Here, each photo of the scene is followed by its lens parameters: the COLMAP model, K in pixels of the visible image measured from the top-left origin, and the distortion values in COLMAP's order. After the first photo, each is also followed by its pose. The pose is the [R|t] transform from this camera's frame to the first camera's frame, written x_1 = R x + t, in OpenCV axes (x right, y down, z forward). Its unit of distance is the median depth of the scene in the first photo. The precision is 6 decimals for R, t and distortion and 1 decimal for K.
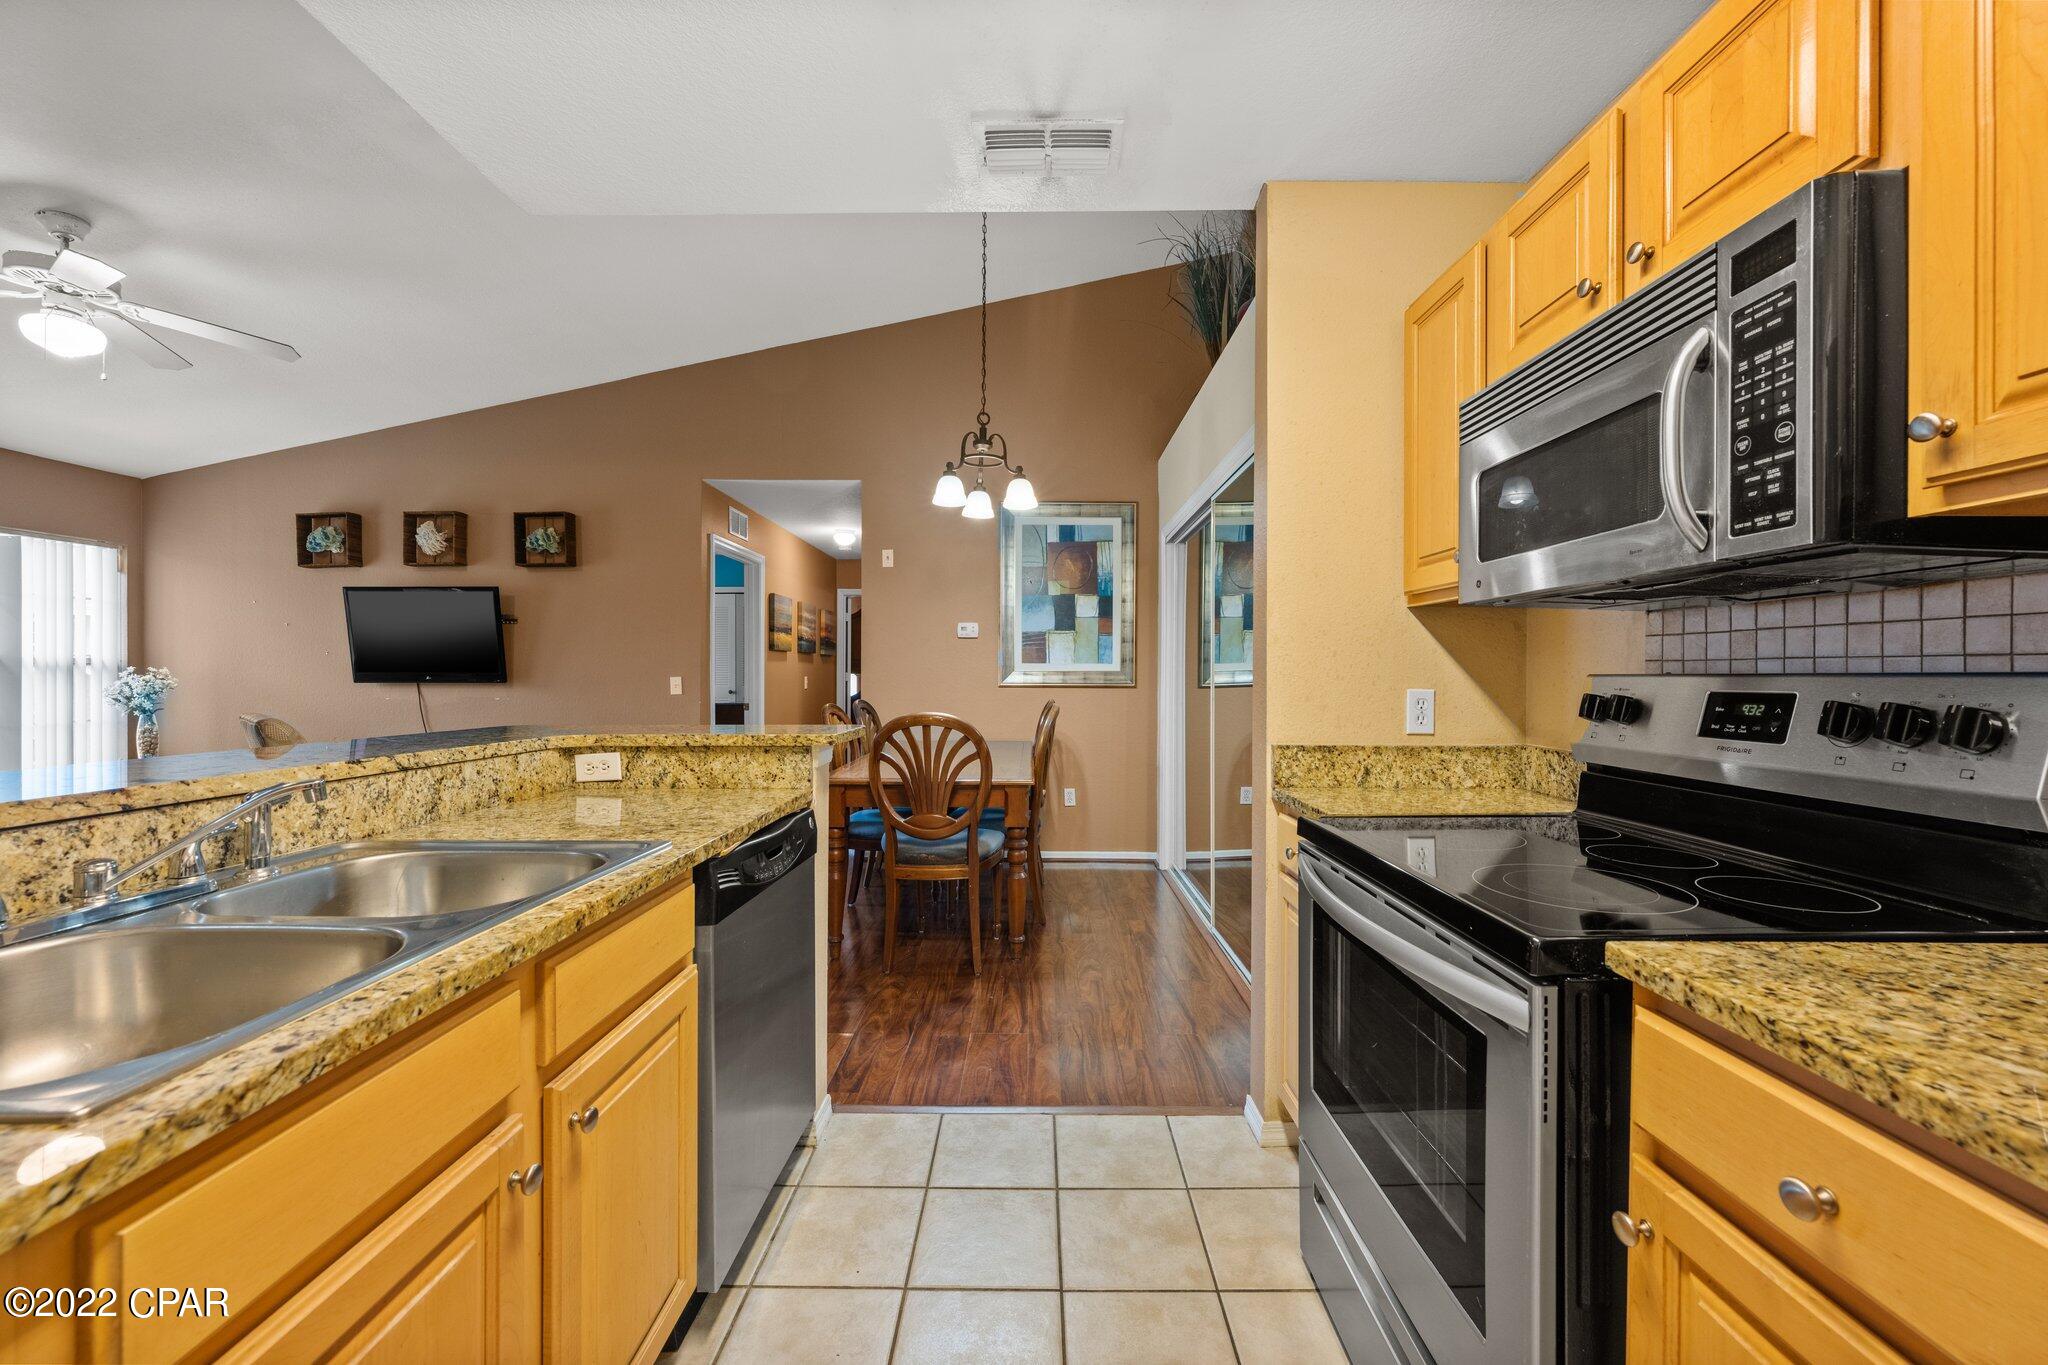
lens RADIAL K [[783.4, 0, 1025.6], [0, 783.4, 675.3], [0, 0, 1]] dist [0.001124, 0.000300]
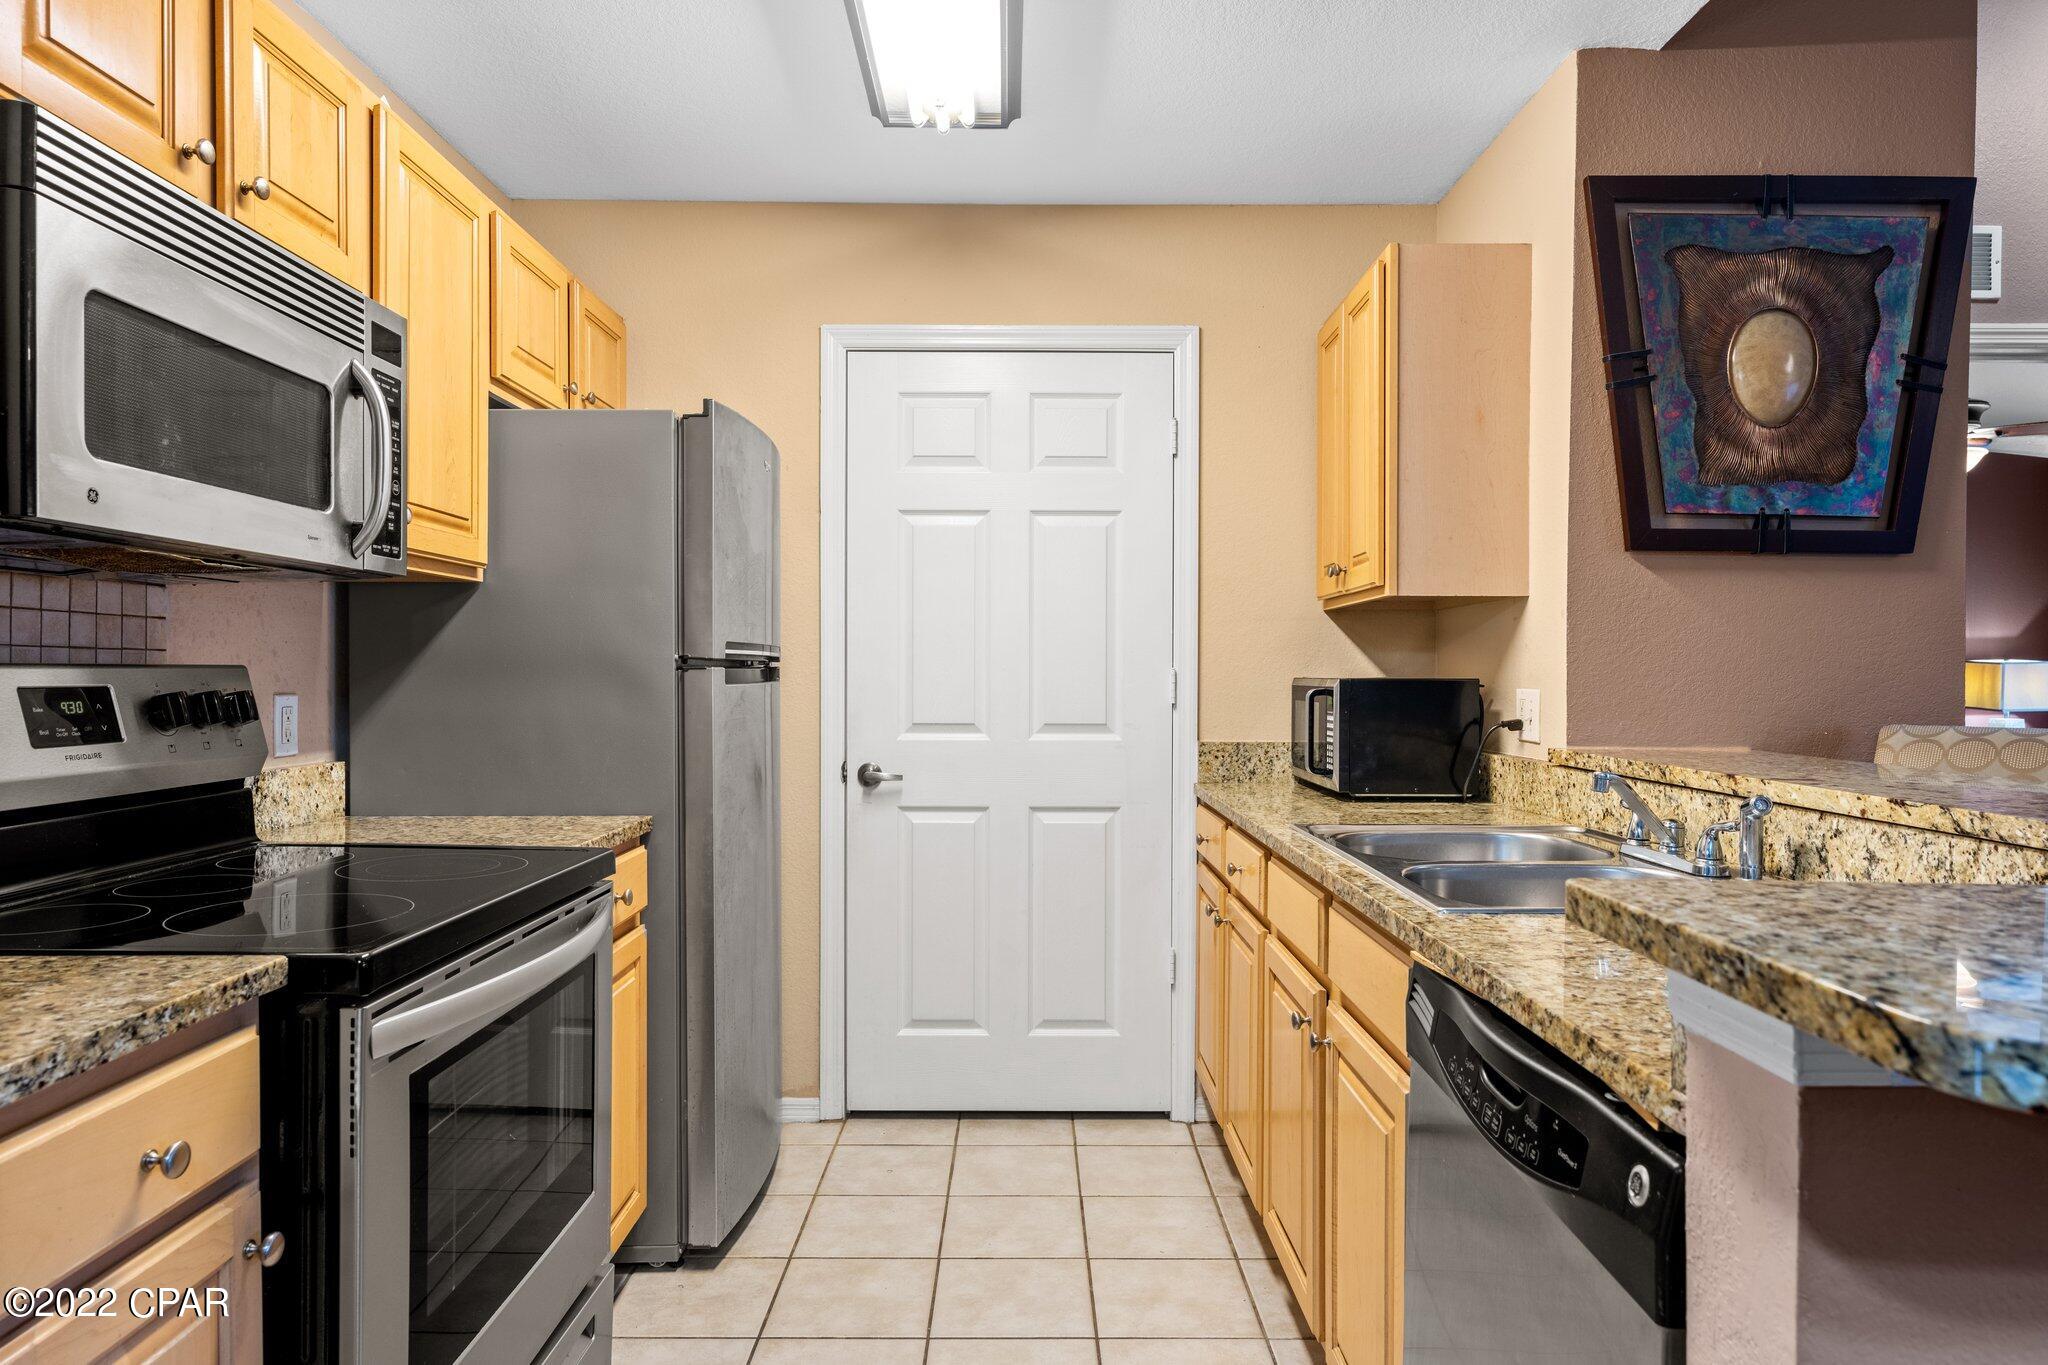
lens RADIAL K [[1247.7, 0, 1017.6], [0, 1247.7, 689.6], [0, 0, 1]] dist [0.002018, 0.000964]
pose [[-0.999955, -0.007143, -0.006260, -0.052042], [-0.007222, 0.999894, 0.012611, 0.000952], [0.006170, 0.012656, -0.999901, 1.881095]]
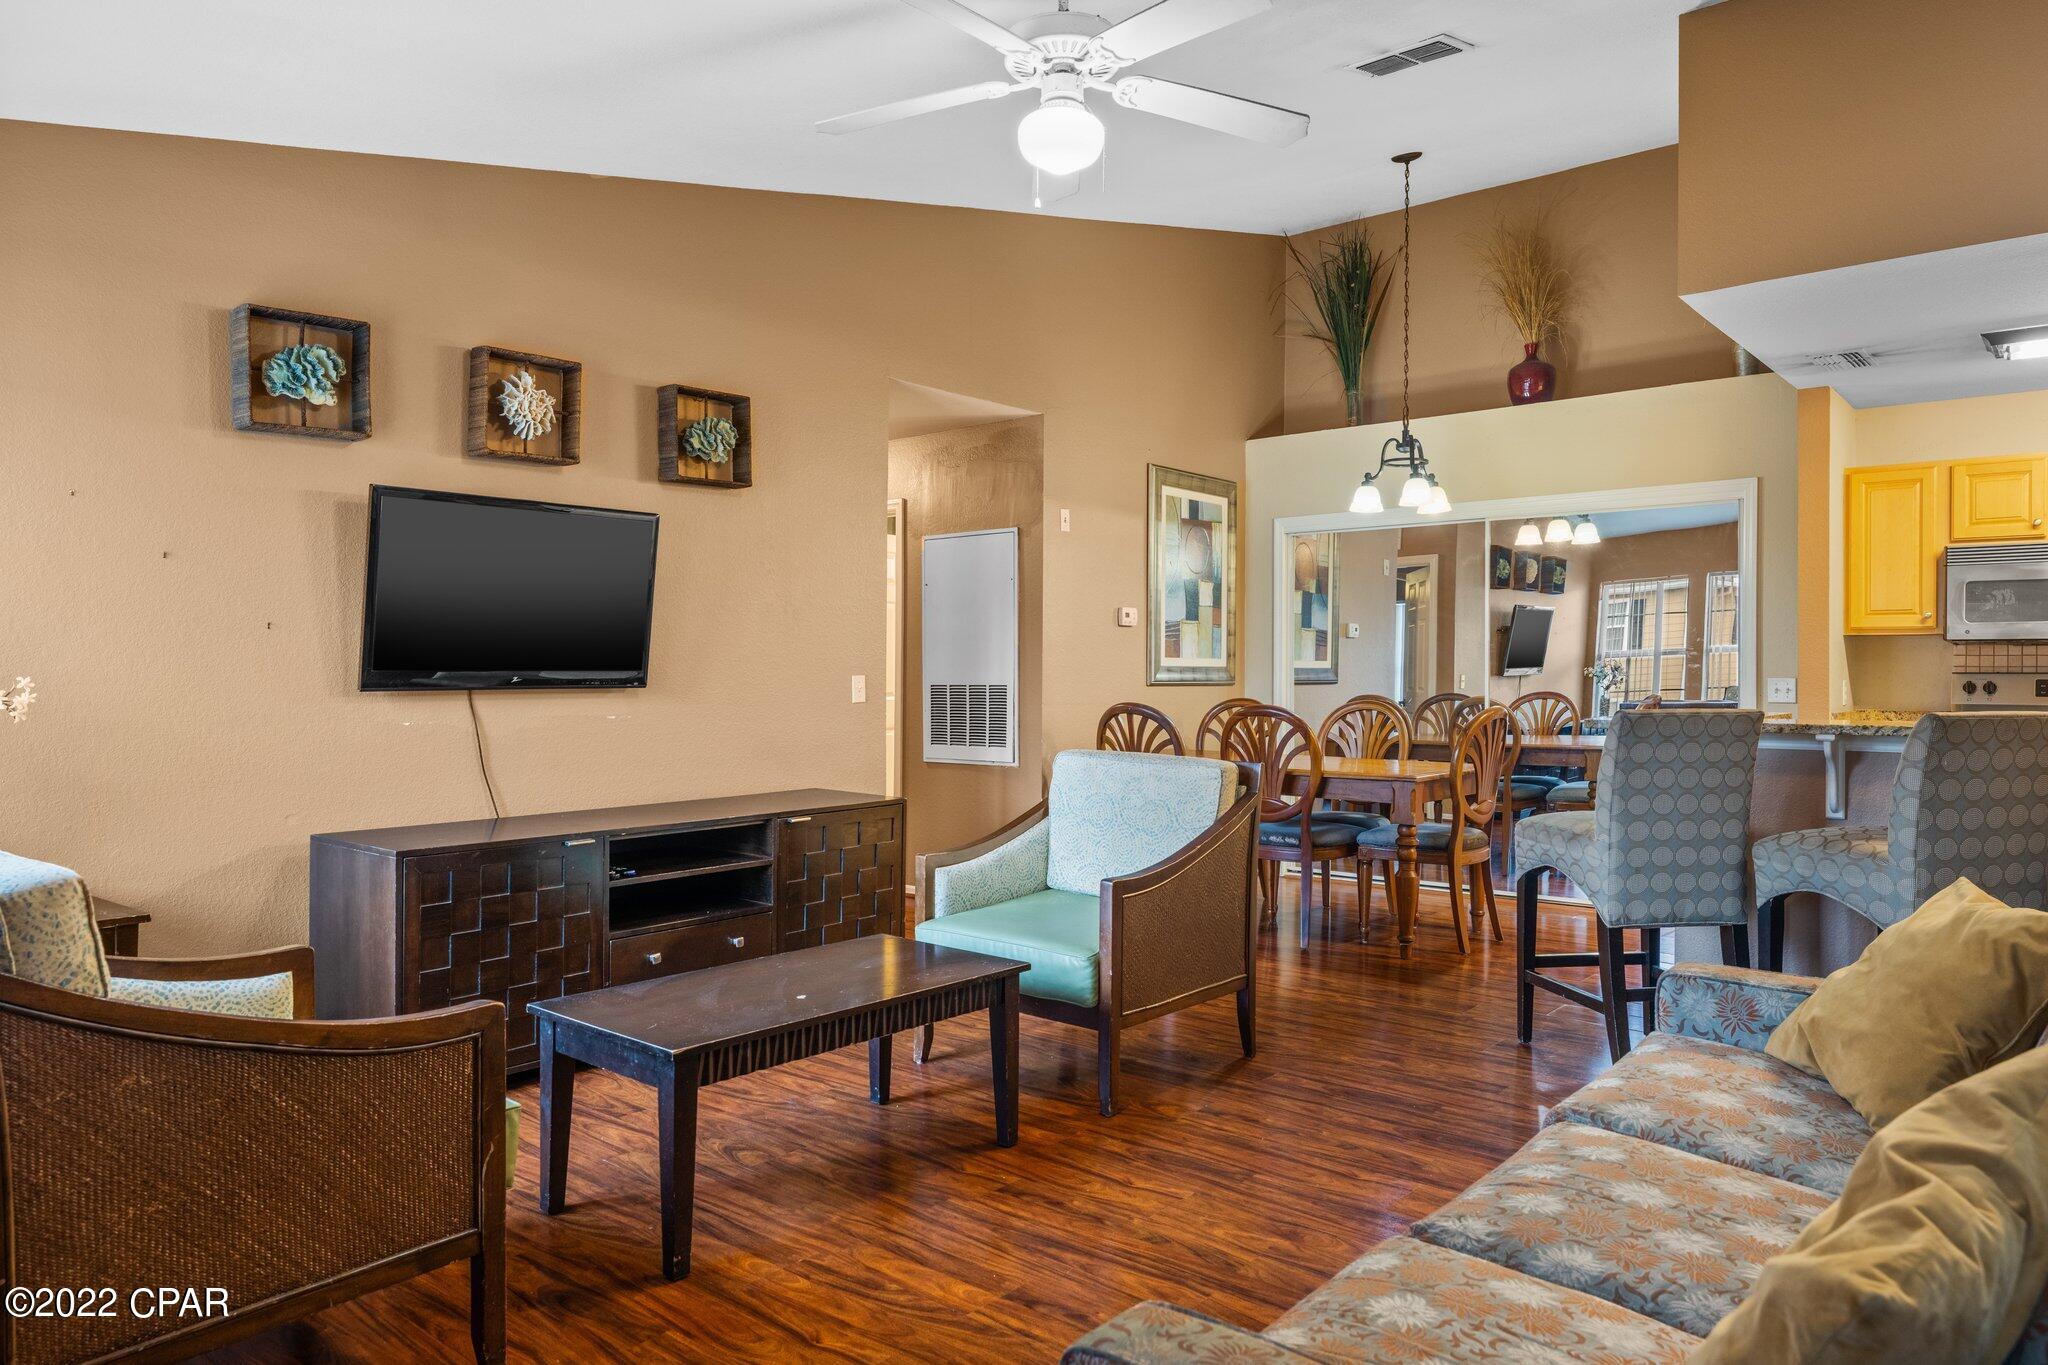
lens RADIAL K [[1327.0, 0, 1024.0], [0, 1327.0, 682.5], [0, 0, 1]] dist [0.006695, 0.004944]
pose [[0.638439, -0.008177, 0.769629, -4.066189], [-0.000490, 0.999939, 0.011030, -0.014054], [-0.769672, -0.007419, 0.638396, 0.655352]]
